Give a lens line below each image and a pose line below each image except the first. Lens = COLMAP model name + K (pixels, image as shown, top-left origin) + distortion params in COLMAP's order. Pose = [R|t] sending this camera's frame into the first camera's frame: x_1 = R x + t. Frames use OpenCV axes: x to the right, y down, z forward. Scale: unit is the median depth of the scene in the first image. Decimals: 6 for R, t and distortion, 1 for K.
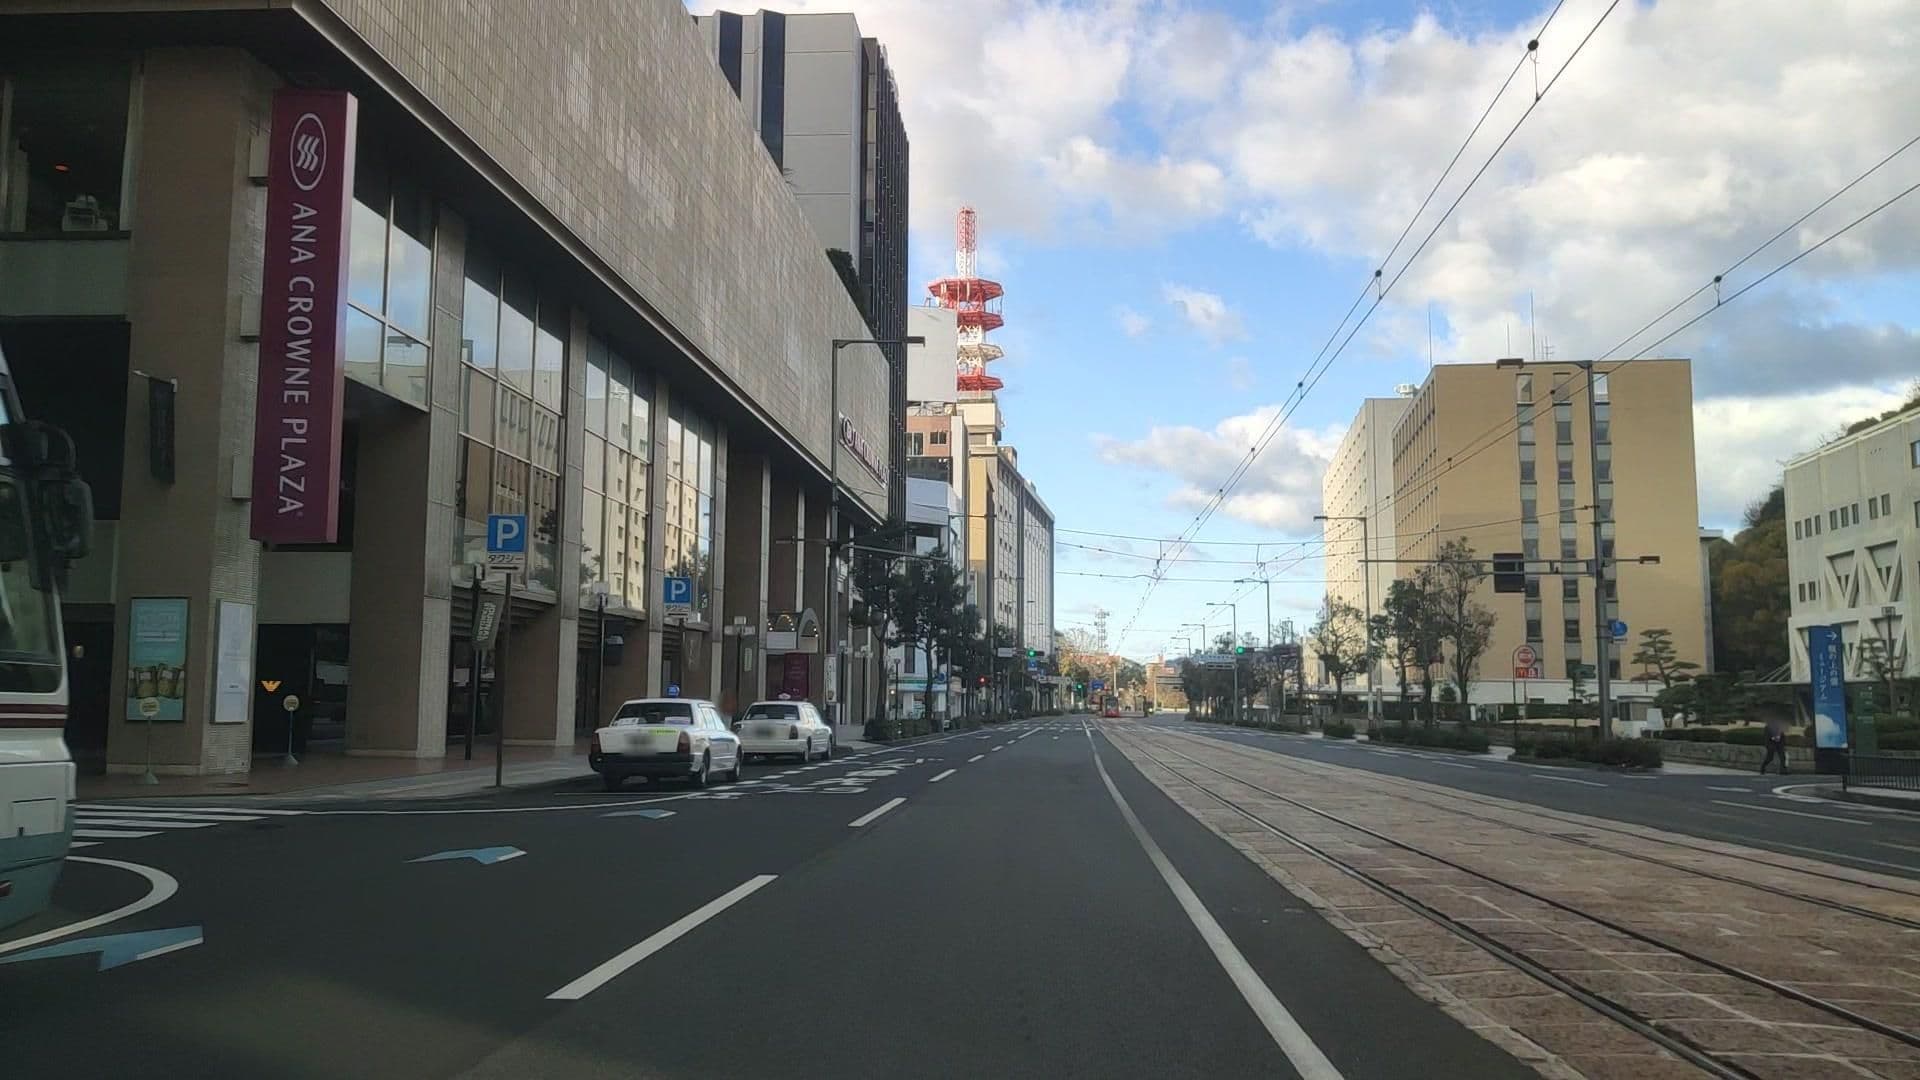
lens RADIAL K [[1624.0, 0, 942.1], [0, 1624.0, 521.0], [0, 0, 1]] dist [-0.019386, 0.007632]
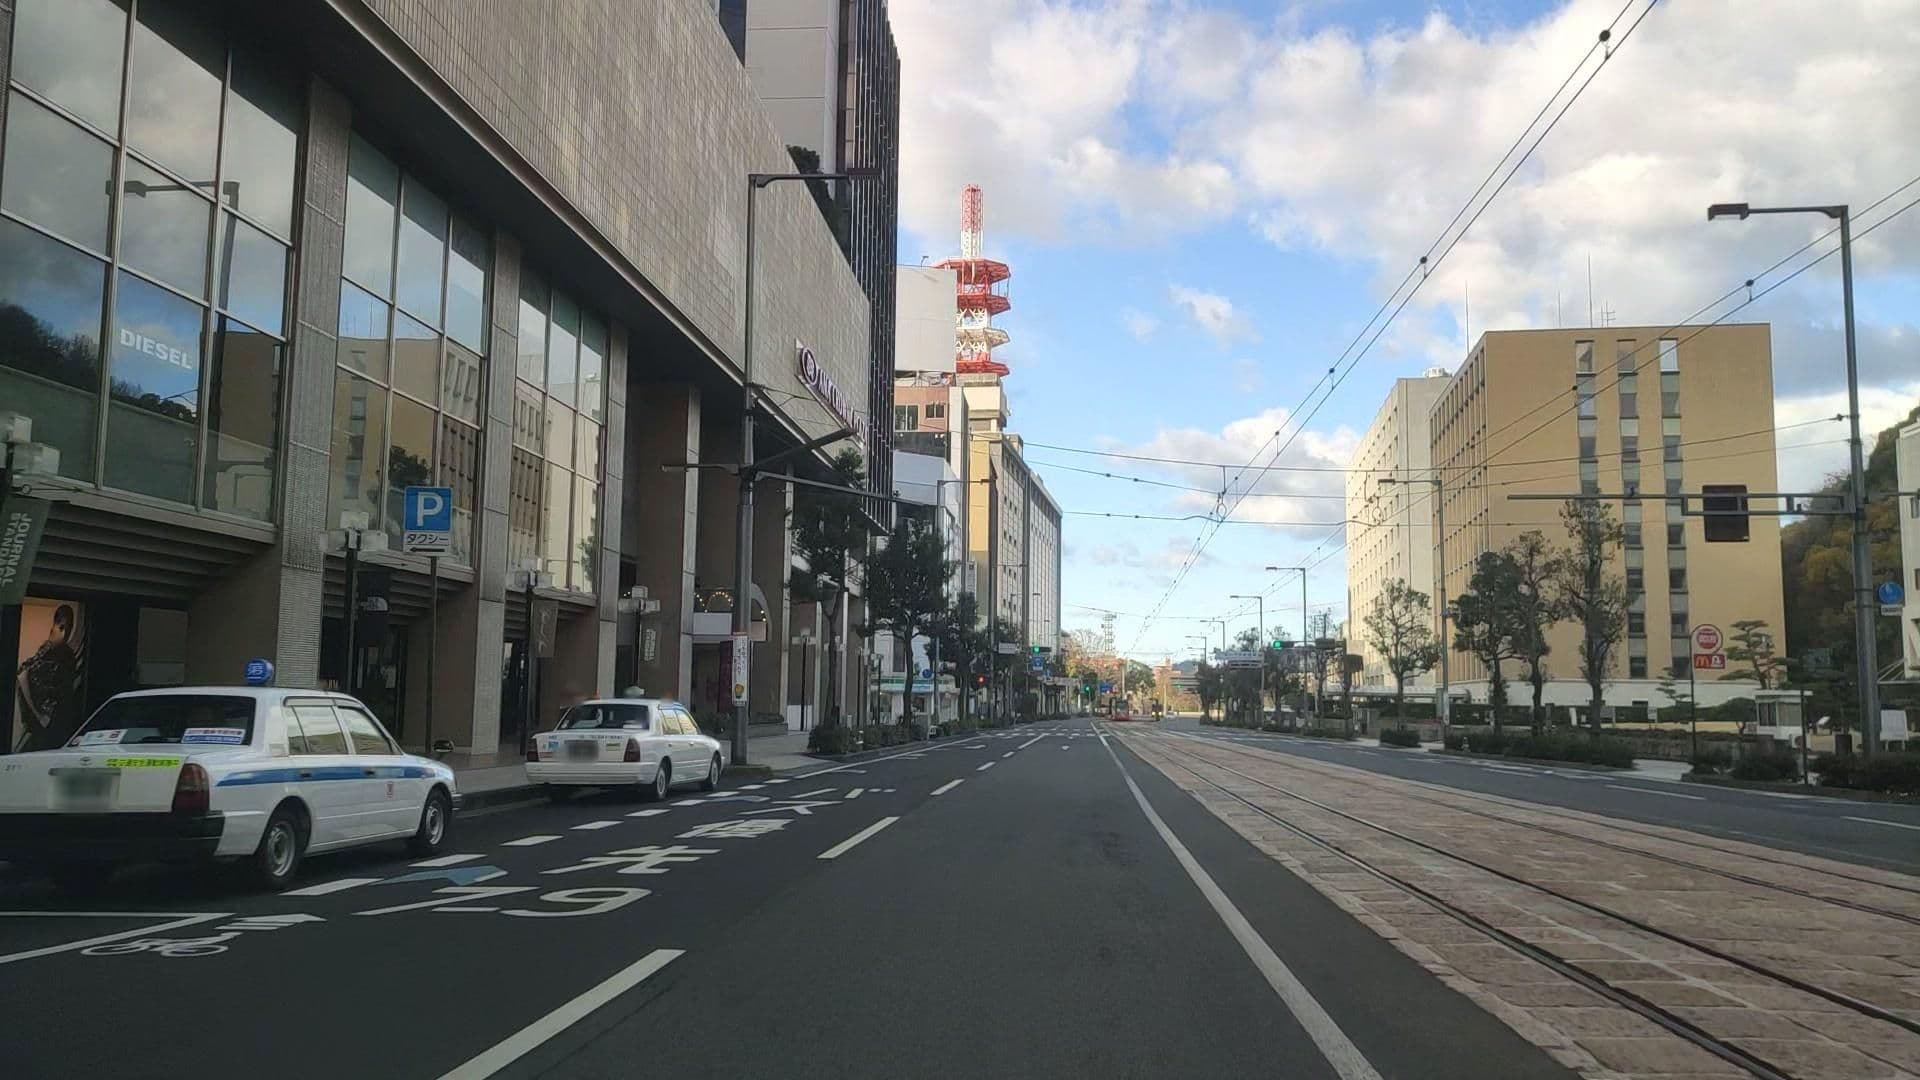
lens RADIAL K [[1624.0, 0, 969.1], [0, 1624.0, 530.1], [0, 0, 1]] dist [-0.019386, 0.007632]
pose [[0.999926, 0.001992, 0.011976, 0.006553], [-0.002039, 0.999990, 0.003946, 0.012942], [-0.011968, -0.003971, 0.999920, 0.111253]]
